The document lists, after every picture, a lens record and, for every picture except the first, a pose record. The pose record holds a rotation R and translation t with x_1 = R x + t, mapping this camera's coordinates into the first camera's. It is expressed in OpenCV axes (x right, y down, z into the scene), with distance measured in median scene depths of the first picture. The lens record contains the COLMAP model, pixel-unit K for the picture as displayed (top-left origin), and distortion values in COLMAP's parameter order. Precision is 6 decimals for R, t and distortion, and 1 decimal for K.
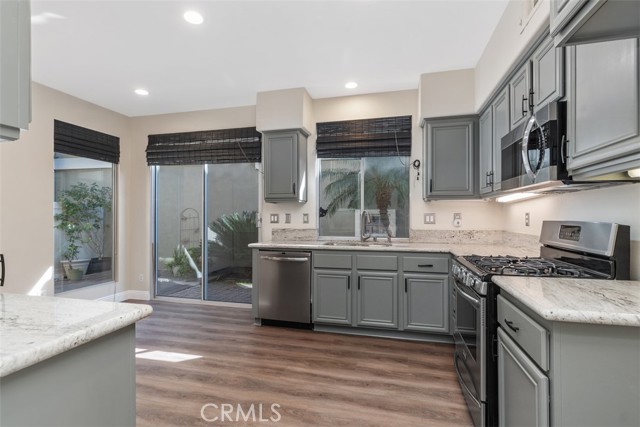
lens RADIAL K [[305.0, 0, 320.8], [0, 305.0, 216.0], [0, 0, 1]] dist [-0.001010, -0.000312]
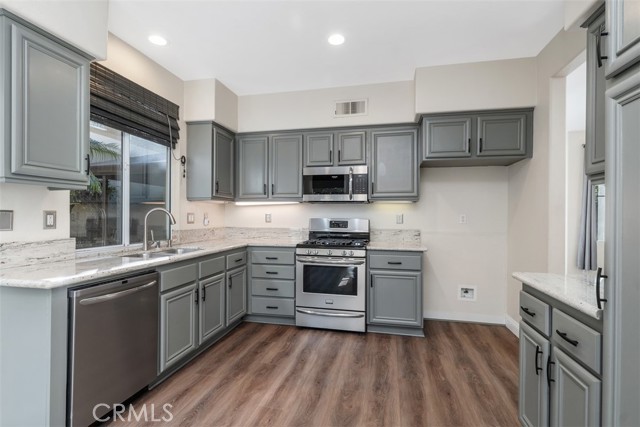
lens RADIAL K [[303.7, 0, 320.0], [0, 303.7, 213.5], [0, 0, 1]] dist [-0.002188, -0.000446]
pose [[-0.026629, 0.005166, 0.999632, -0.656344], [-0.007272, 0.999959, -0.005362, -0.003508], [-0.999619, -0.007412, -0.026590, 0.624673]]
